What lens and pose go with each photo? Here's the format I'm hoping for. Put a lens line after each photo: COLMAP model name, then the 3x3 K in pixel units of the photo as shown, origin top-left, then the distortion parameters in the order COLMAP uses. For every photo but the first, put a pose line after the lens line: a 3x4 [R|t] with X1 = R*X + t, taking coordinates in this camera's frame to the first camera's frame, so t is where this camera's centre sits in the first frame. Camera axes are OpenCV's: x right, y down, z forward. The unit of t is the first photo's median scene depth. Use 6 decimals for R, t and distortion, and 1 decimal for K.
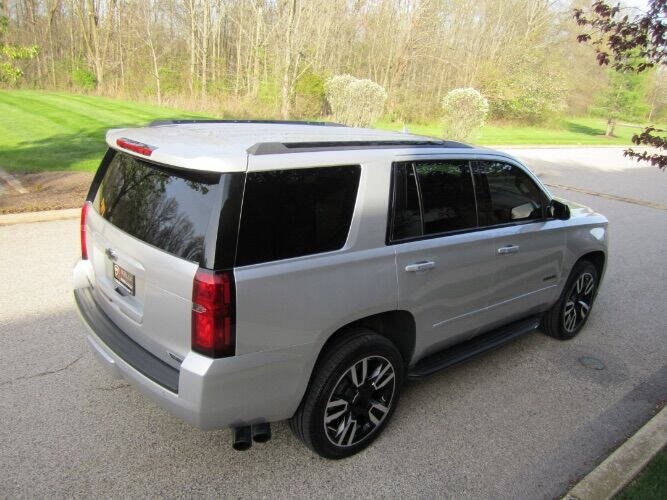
lens RADIAL K [[547.2, 0, 331.8], [0, 547.2, 252.6], [0, 0, 1]] dist [-0.055554, 0.004631]
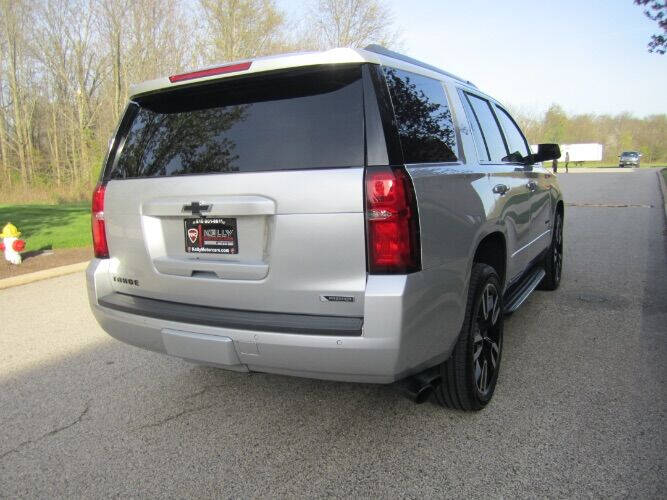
lens RADIAL K [[547.2, 0, 331.8], [0, 547.2, 252.6], [0, 0, 1]] dist [-0.055554, 0.004631]
pose [[0.938936, -0.169633, 0.299372, -0.428802], [0.208179, 0.972788, -0.101713, 0.171125], [-0.273972, 0.157825, 0.948699, 0.191466]]
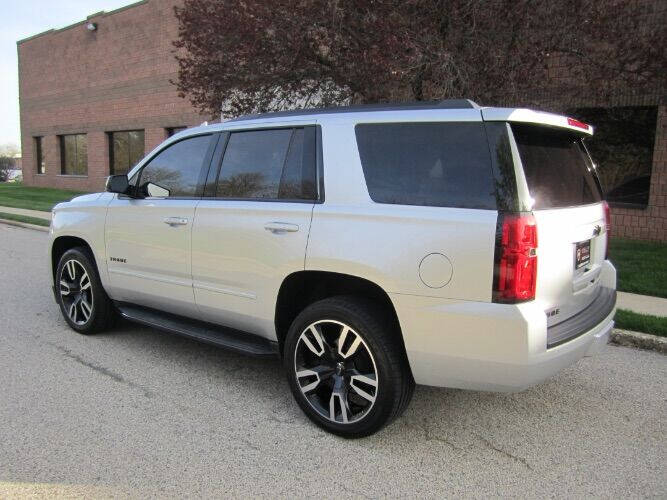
lens RADIAL K [[547.2, 0, 331.8], [0, 547.2, 252.6], [0, 0, 1]] dist [-0.055554, 0.004631]
pose [[-0.197528, -0.223109, 0.954571, -1.161904], [0.239866, 0.933156, 0.267739, -0.313666], [-0.950498, 0.281855, -0.130808, 1.461760]]
